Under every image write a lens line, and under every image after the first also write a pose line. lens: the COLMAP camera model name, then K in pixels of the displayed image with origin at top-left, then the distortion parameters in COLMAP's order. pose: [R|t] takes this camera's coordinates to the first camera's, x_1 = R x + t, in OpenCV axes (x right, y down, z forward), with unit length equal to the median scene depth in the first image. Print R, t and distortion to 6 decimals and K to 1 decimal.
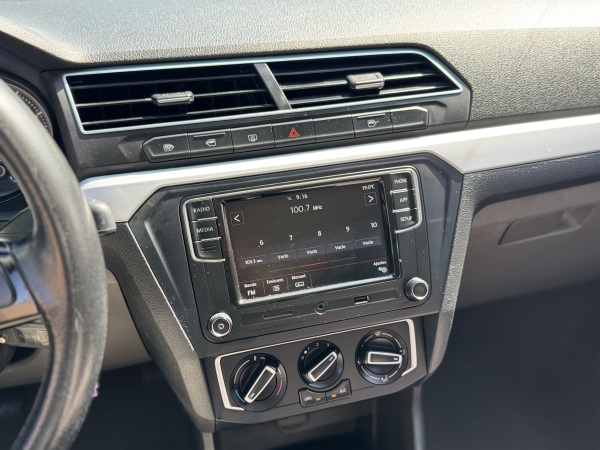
lens RADIAL K [[619.0, 0, 300.0], [0, 619.0, 225.0], [0, 0, 1]] dist [0.155079, -0.221223]
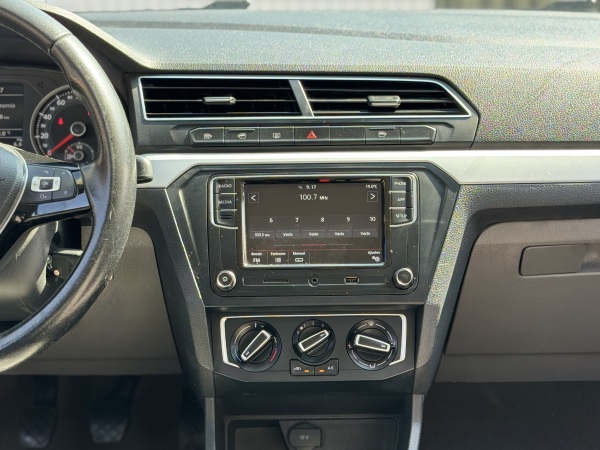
lens RADIAL K [[1033.9, 0, 300.0], [0, 1033.9, 225.0], [0, 0, 1]] dist [0.120524, 0.049066]
pose [[0.969598, 0.085490, -0.229282, 0.427410], [-0.134645, 0.968780, -0.208171, 0.424111], [0.204328, 0.232714, 0.950839, -0.824228]]
